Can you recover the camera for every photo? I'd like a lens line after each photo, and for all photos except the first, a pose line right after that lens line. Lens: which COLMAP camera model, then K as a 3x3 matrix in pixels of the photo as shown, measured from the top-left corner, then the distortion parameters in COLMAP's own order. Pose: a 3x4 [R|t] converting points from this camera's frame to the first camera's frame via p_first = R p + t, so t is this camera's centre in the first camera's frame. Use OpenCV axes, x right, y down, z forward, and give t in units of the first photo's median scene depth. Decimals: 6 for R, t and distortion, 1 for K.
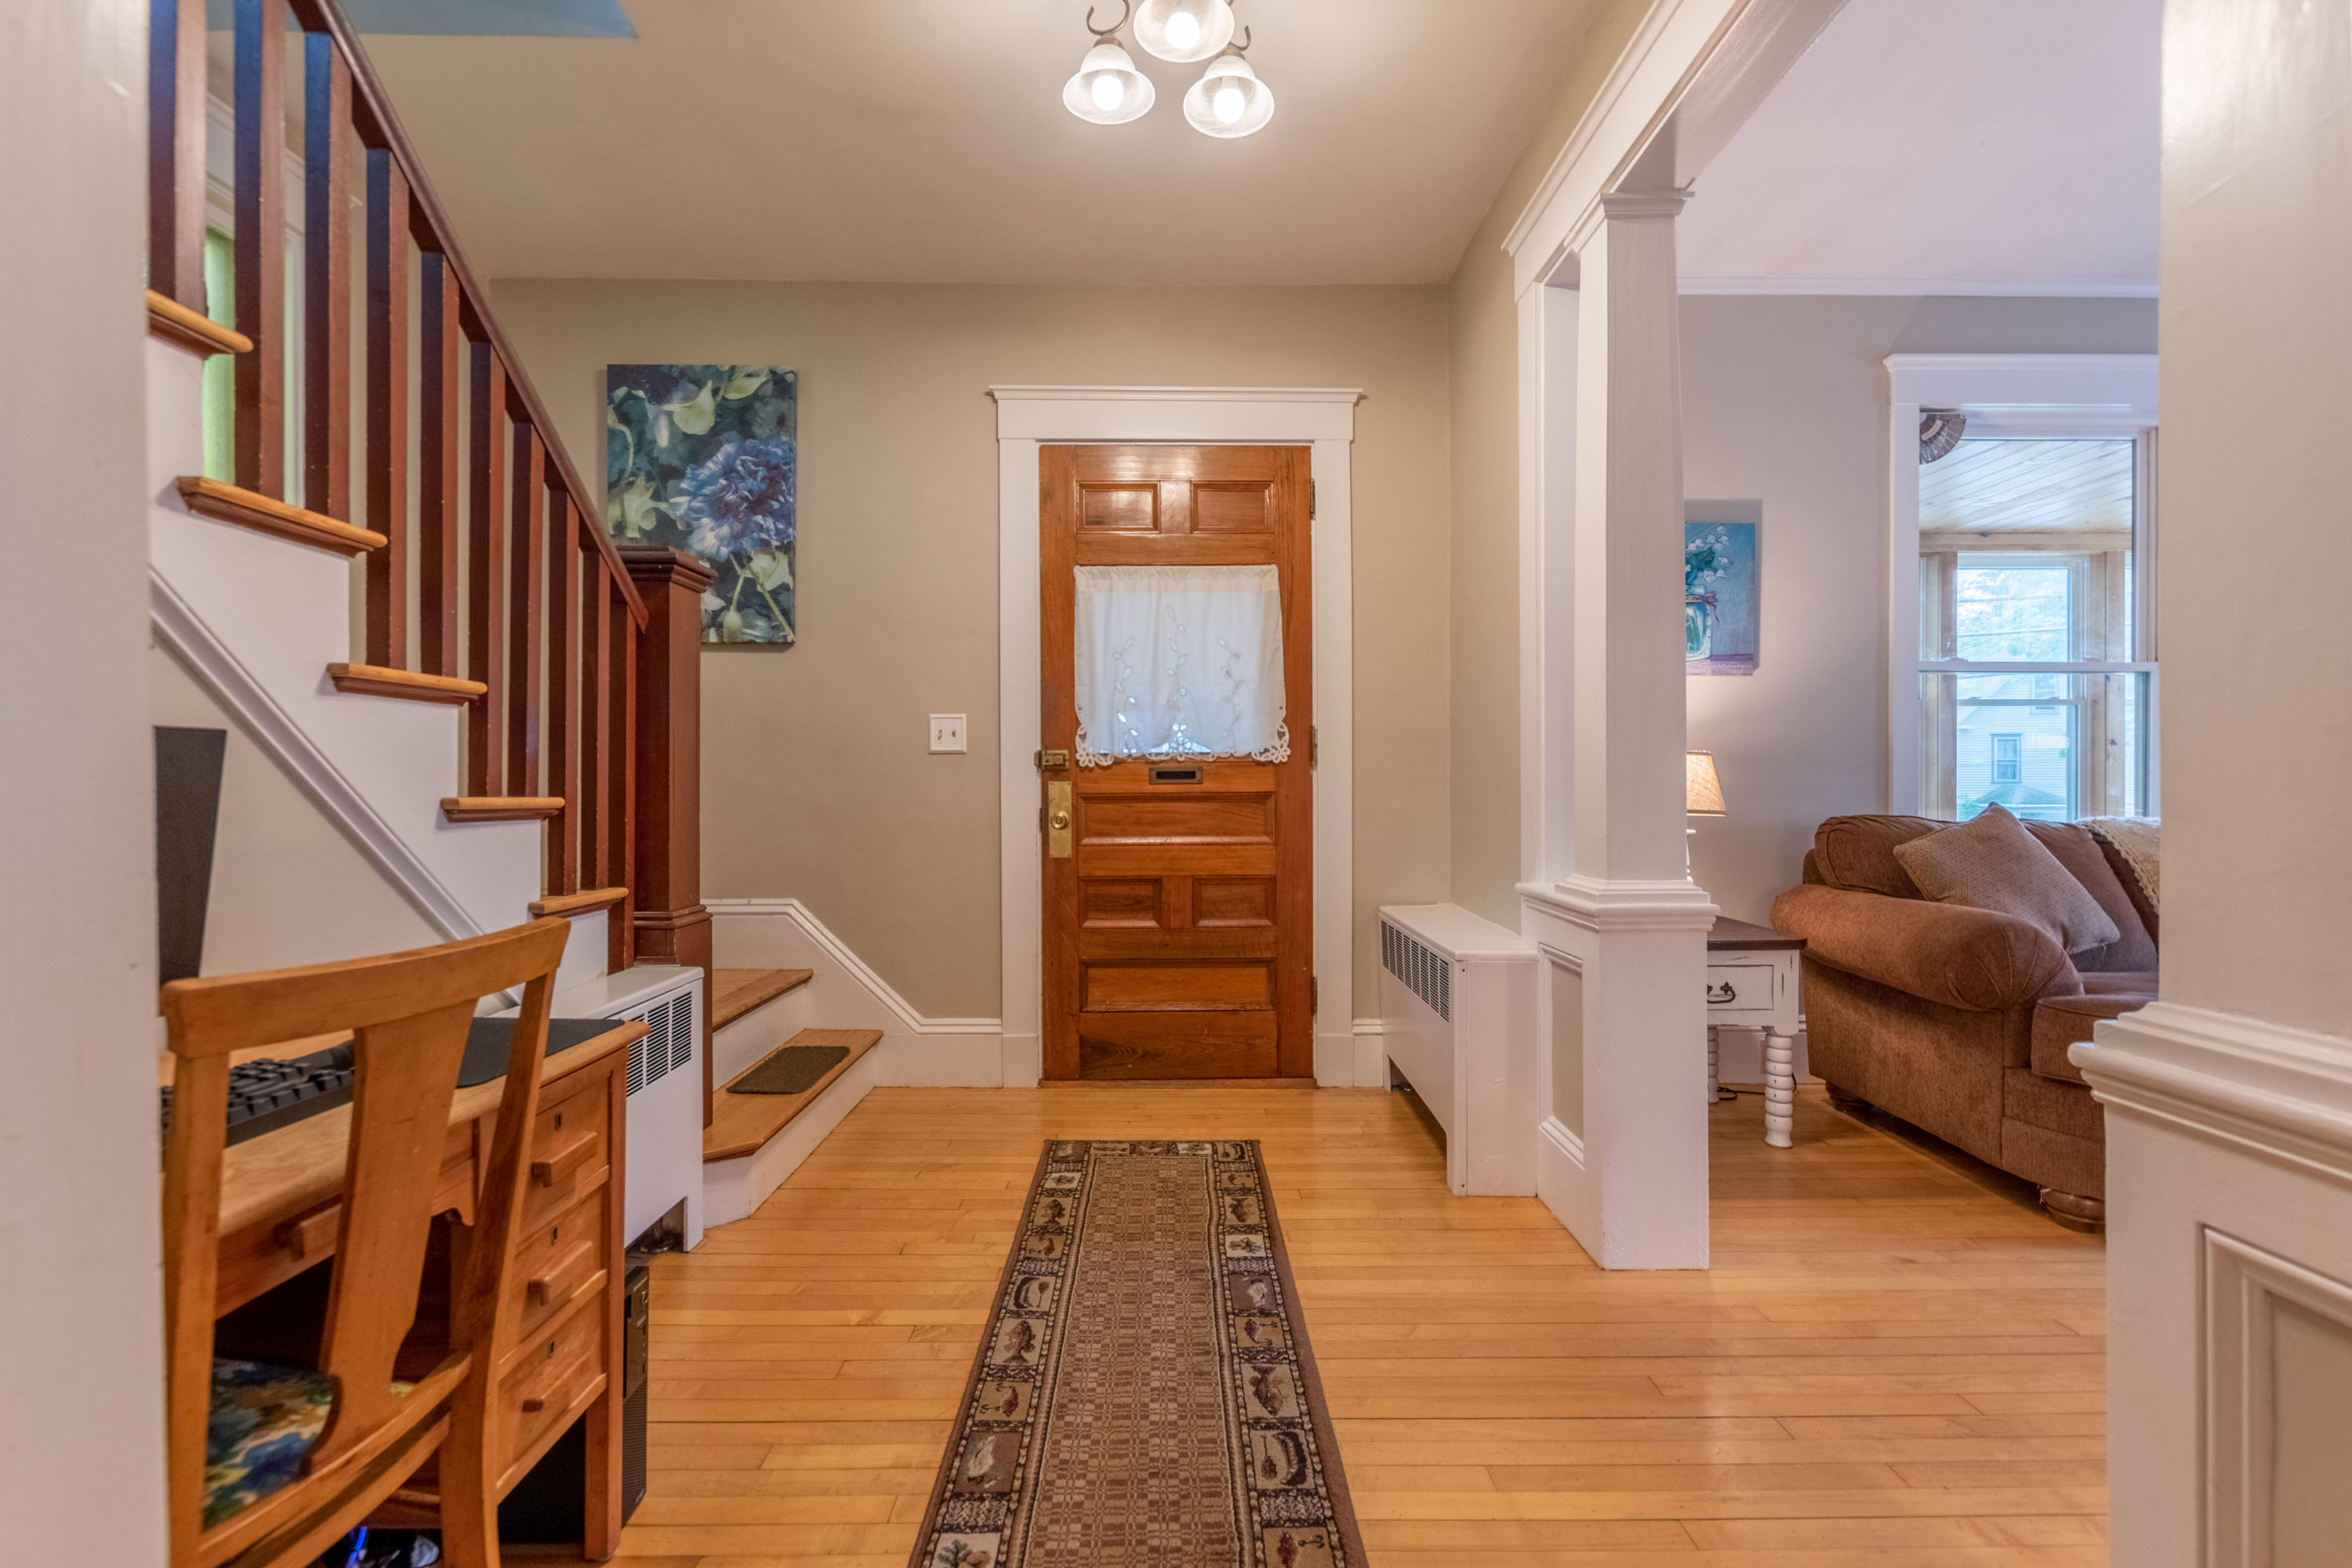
lens RADIAL K [[1060.7, 0, 1166.2], [0, 1060.7, 783.2], [0, 0, 1]] dist [-0.001236, -0.000977]
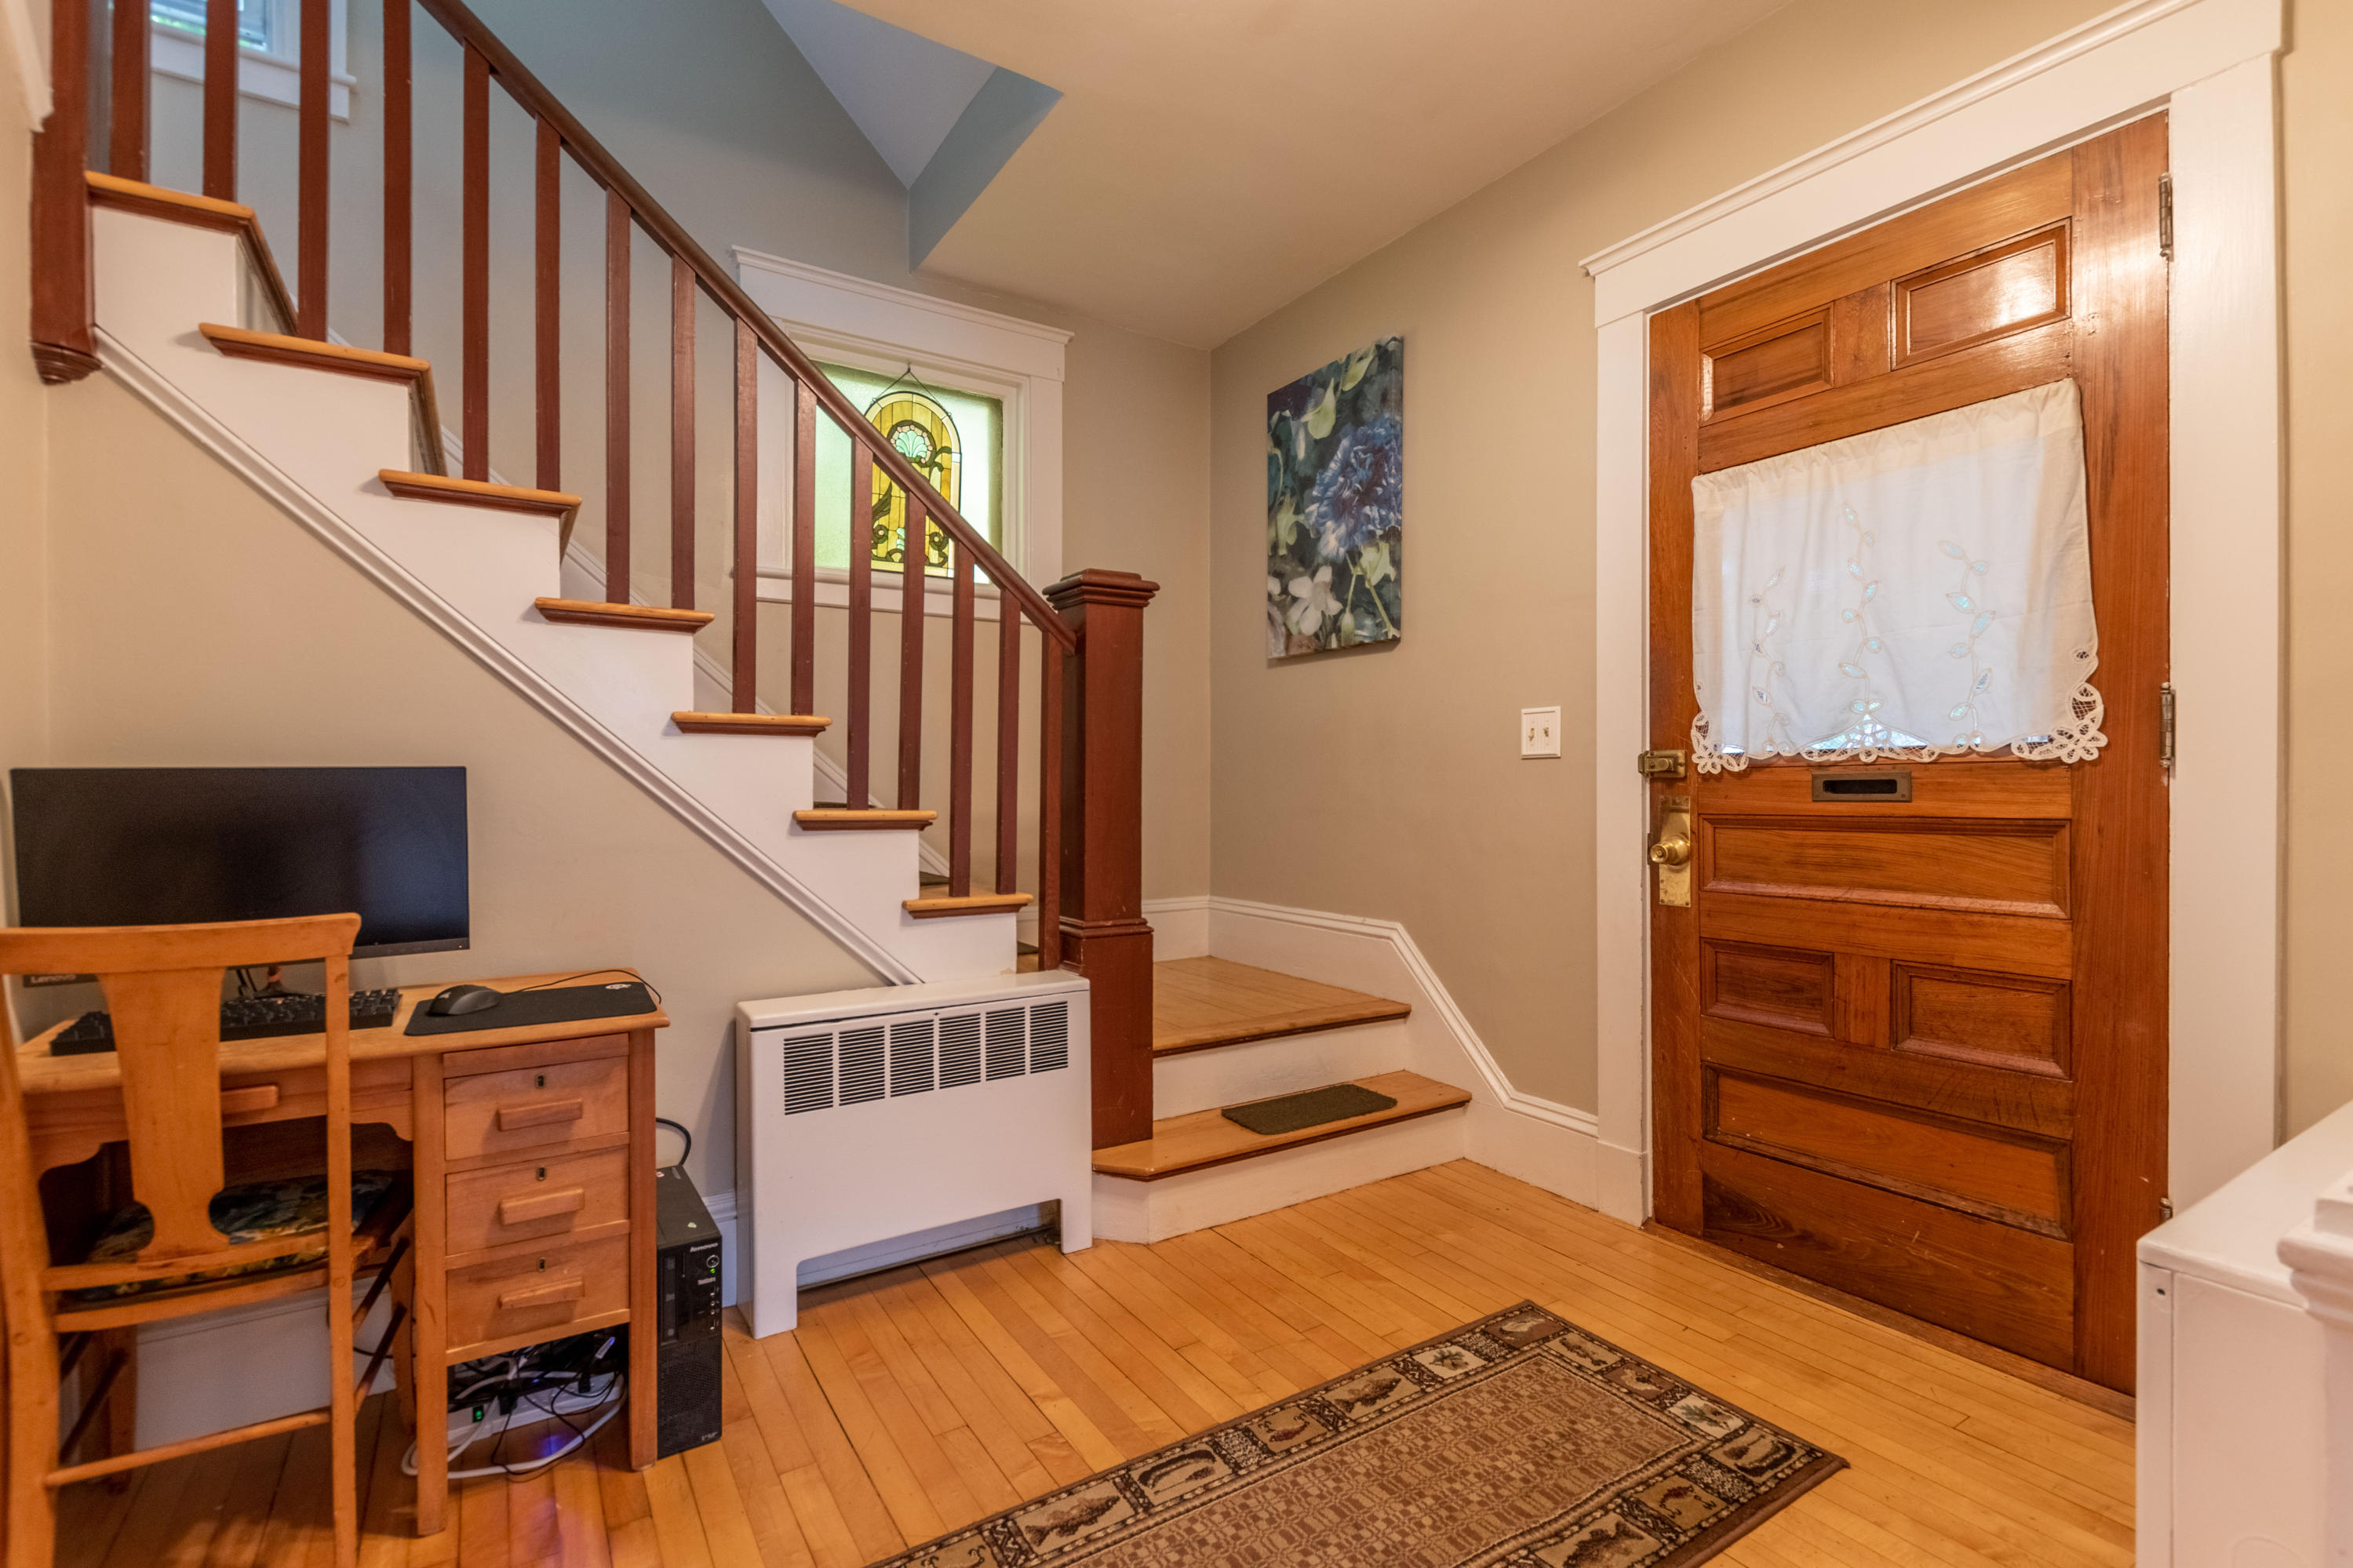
lens RADIAL K [[1061.0, 0, 1164.4], [0, 1061.0, 786.4], [0, 0, 1]] dist [-0.001236, -0.000977]
pose [[0.523193, 0.002266, -0.852211, 0.315621], [0.000223, 0.999996, 0.002796, -0.009643], [0.852214, -0.001653, 0.523190, 0.361028]]
